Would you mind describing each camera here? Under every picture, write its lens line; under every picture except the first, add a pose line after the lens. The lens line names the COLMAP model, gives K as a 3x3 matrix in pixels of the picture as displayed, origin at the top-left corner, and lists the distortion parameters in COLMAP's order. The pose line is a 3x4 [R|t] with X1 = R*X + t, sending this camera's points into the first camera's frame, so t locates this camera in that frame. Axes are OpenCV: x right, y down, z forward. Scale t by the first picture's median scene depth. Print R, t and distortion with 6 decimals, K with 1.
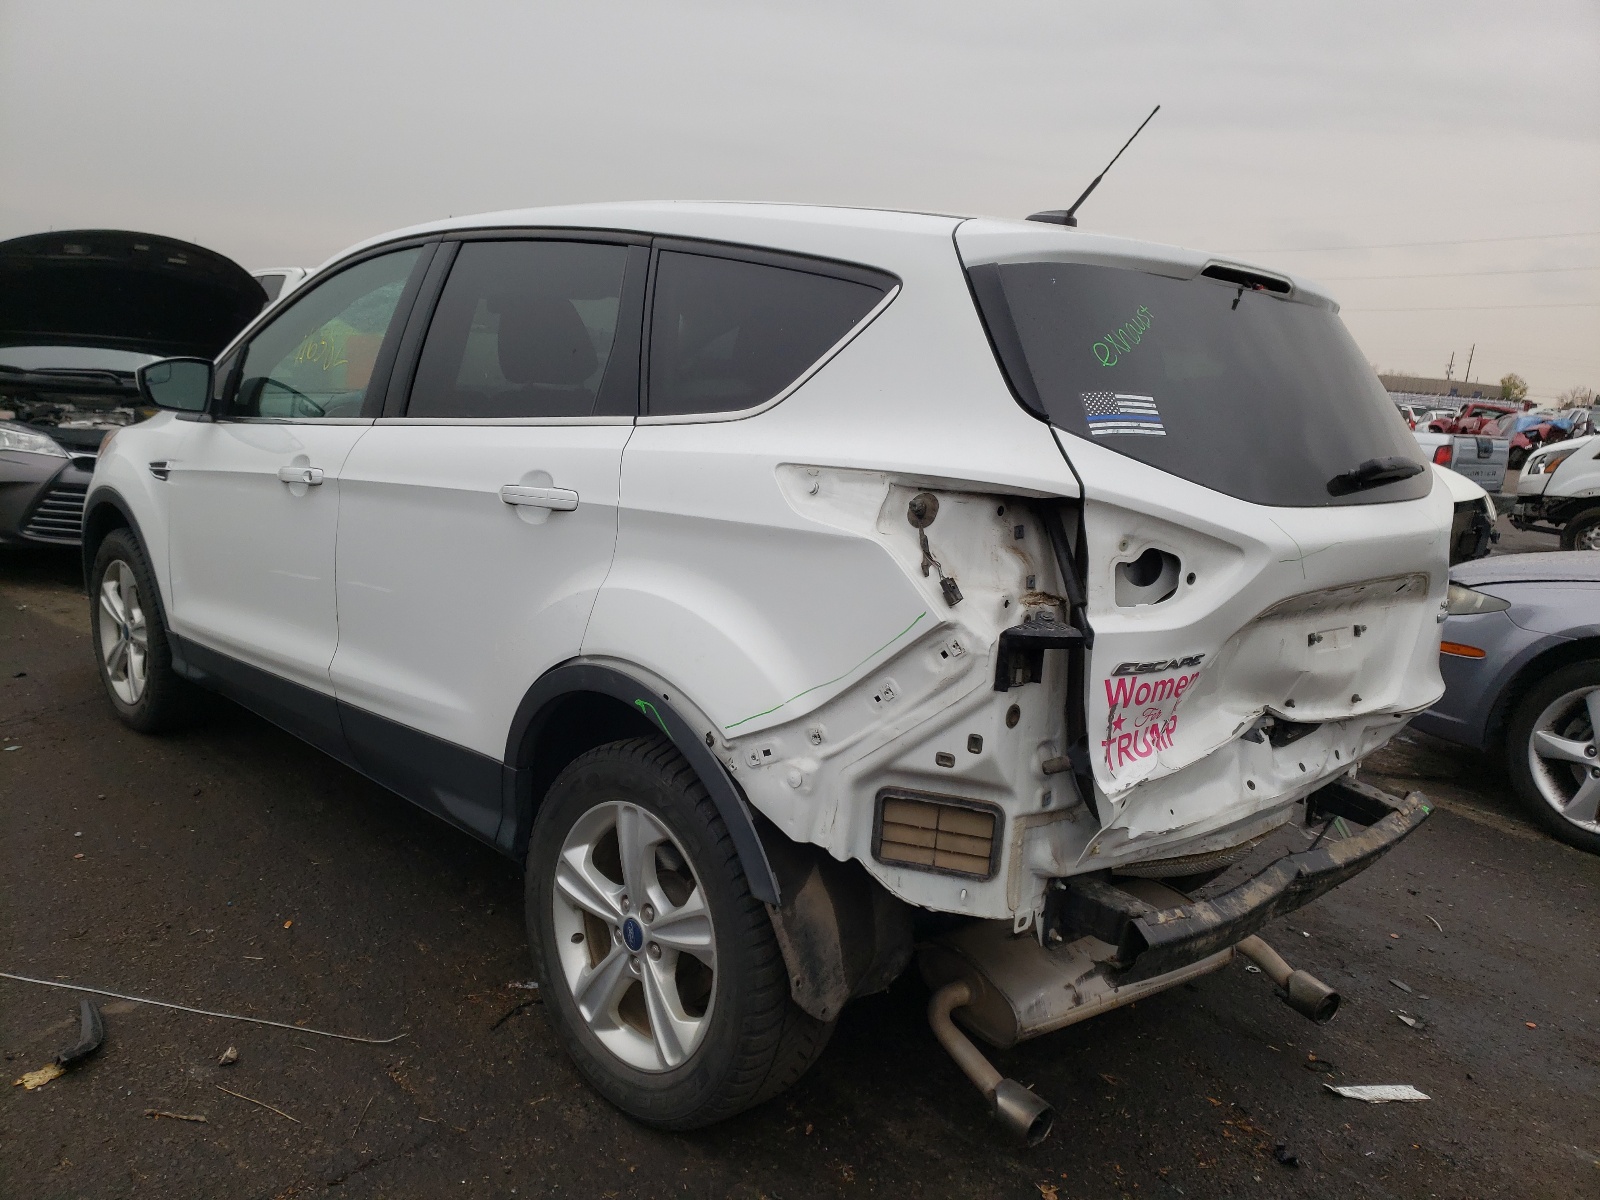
lens RADIAL K [[1247.3, 0, 800.0], [0, 1247.3, 600.0], [0, 0, 1]] dist [0.122192, -0.095623]
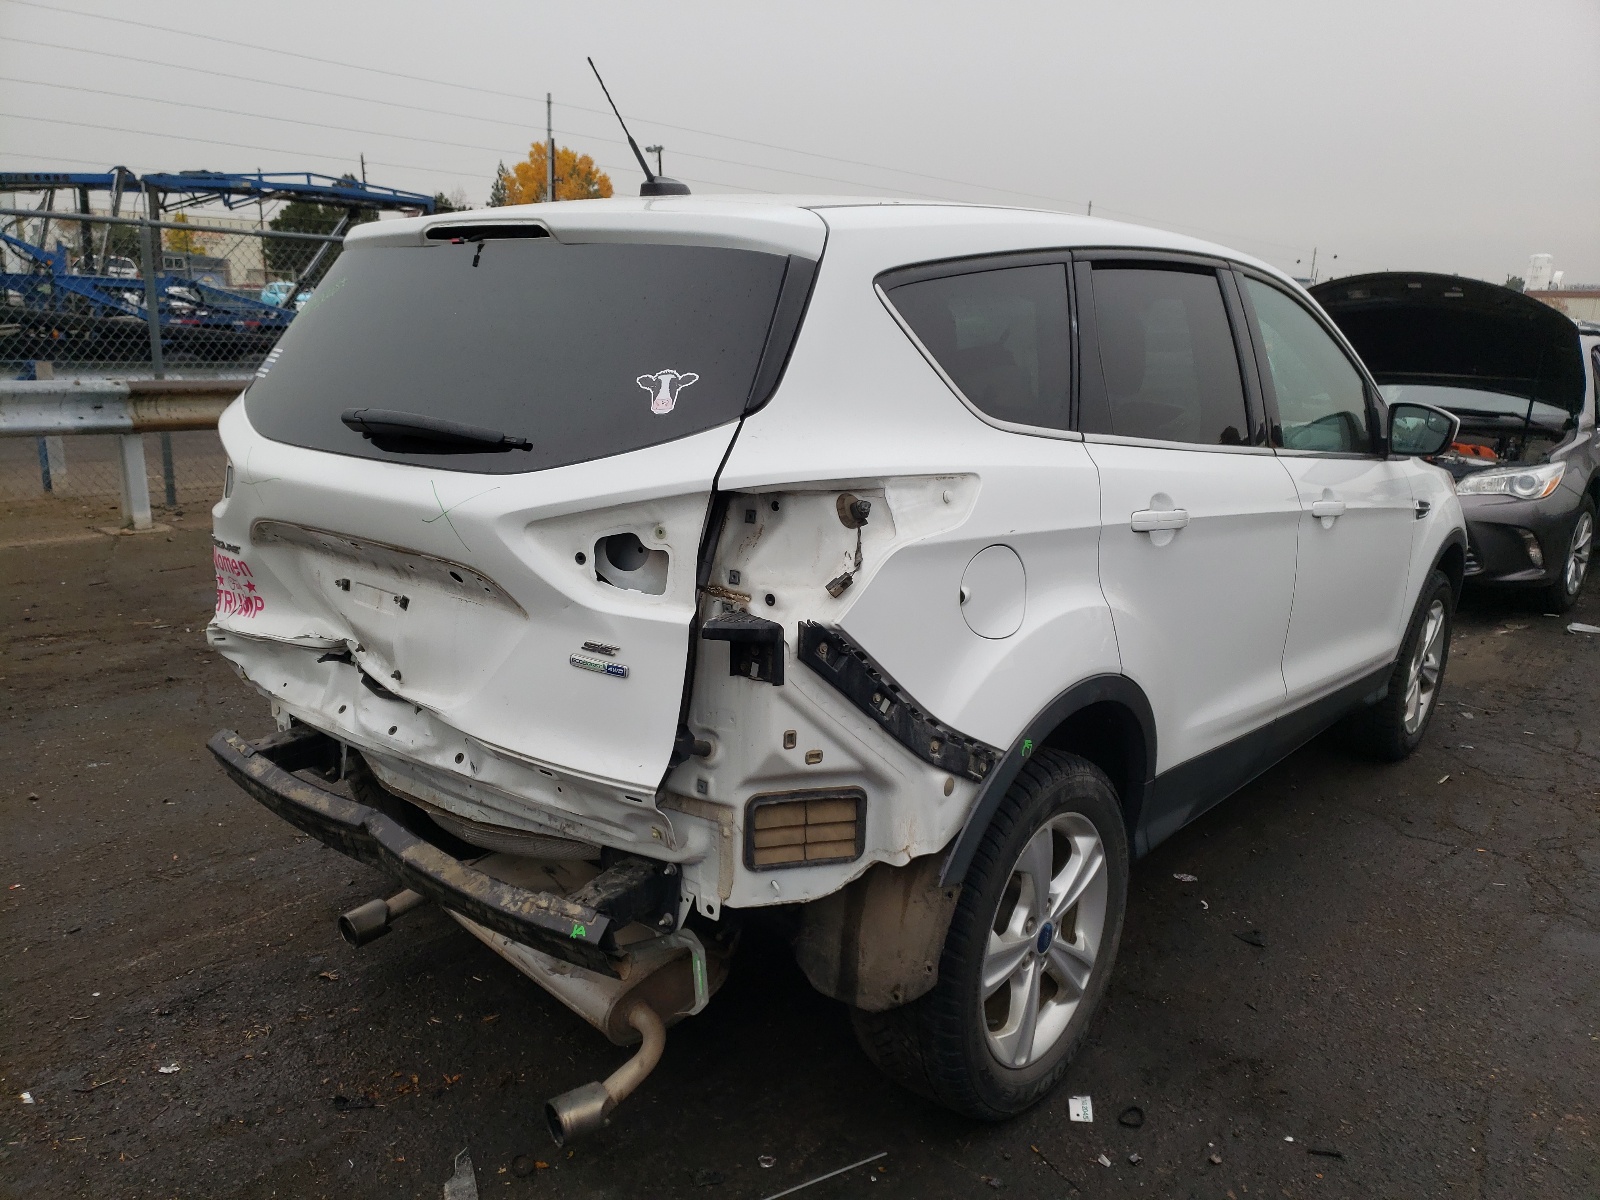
lens RADIAL K [[1257.4, 0, 802.9], [0, 1257.4, 621.8], [0, 0, 1]] dist [0.155069, -0.120303]
pose [[0.065885, 0.152097, -0.986167, 1.443587], [-0.205016, 0.969292, 0.135797, -0.155252], [0.976539, 0.193233, 0.095044, 1.260460]]
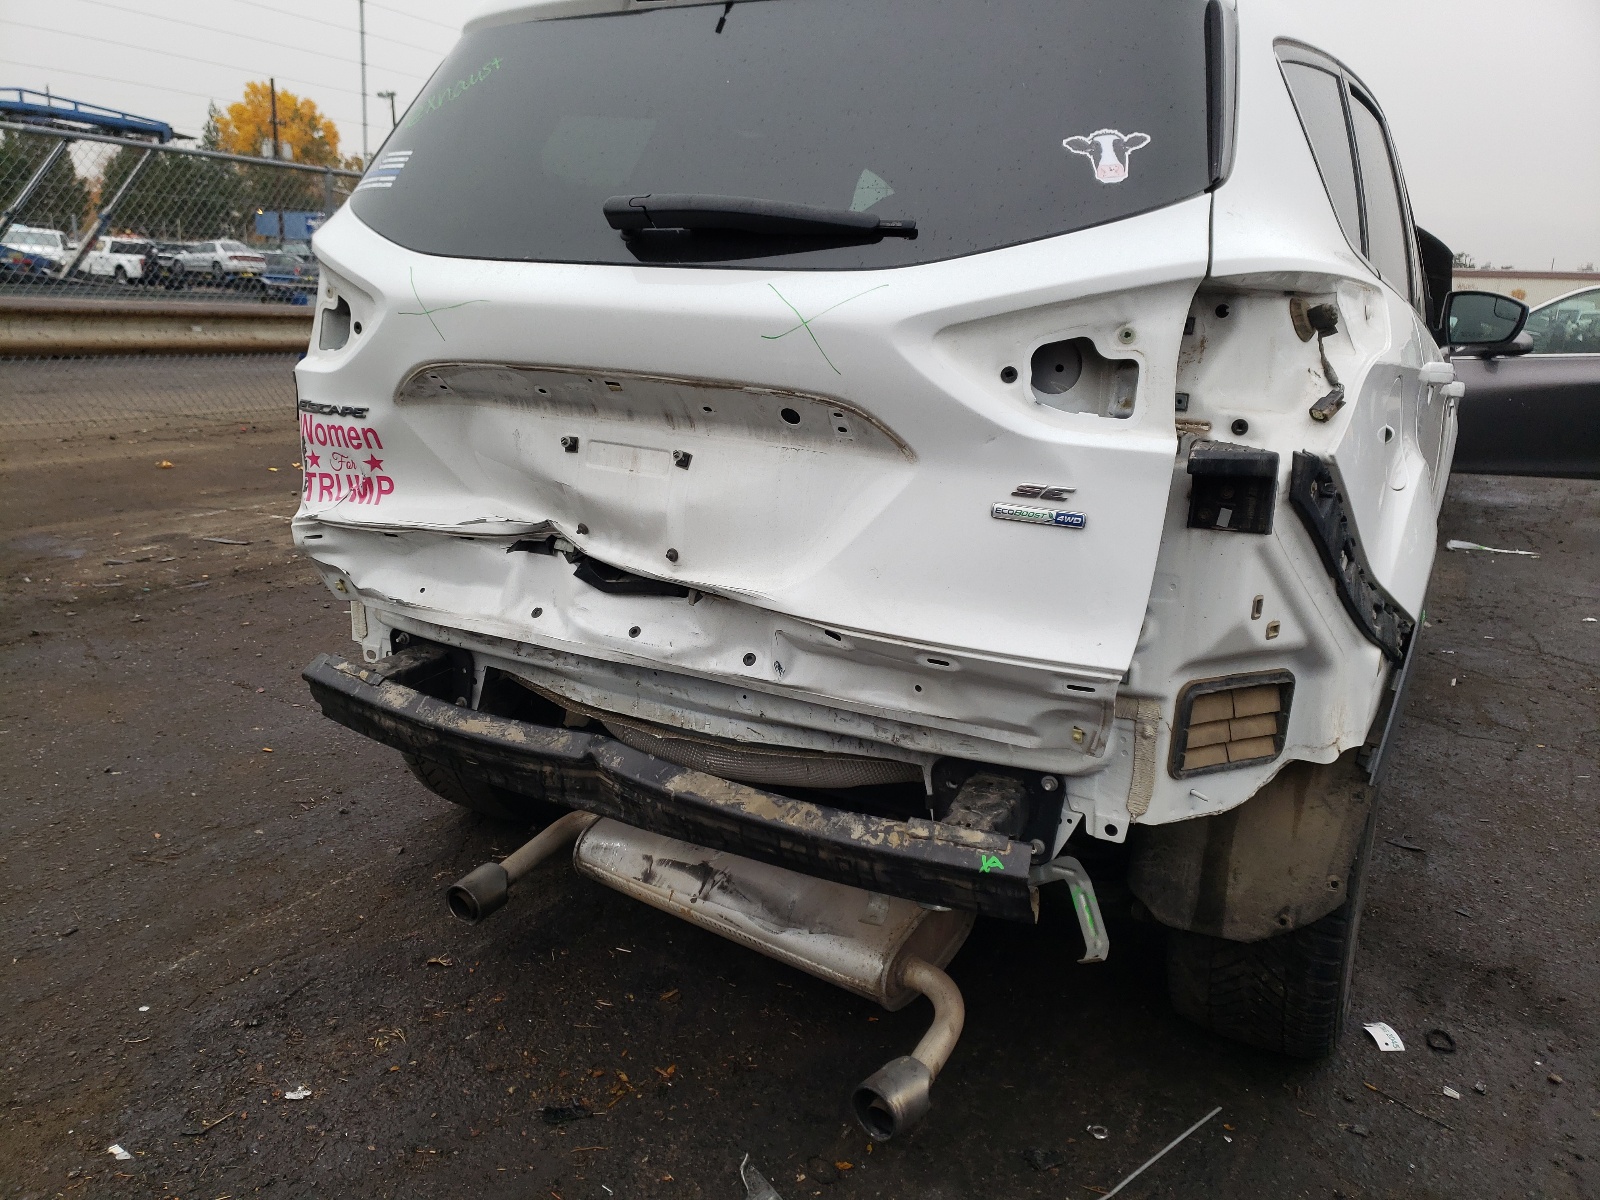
lens RADIAL K [[1247.3, 0, 800.0], [0, 1247.3, 600.0], [0, 0, 1]] dist [0.122192, -0.095623]
pose [[0.266049, 0.154669, -0.951470, 1.190852], [-0.200107, 0.974404, 0.102443, 0.017144], [0.942961, 0.163141, 0.290190, 0.917897]]
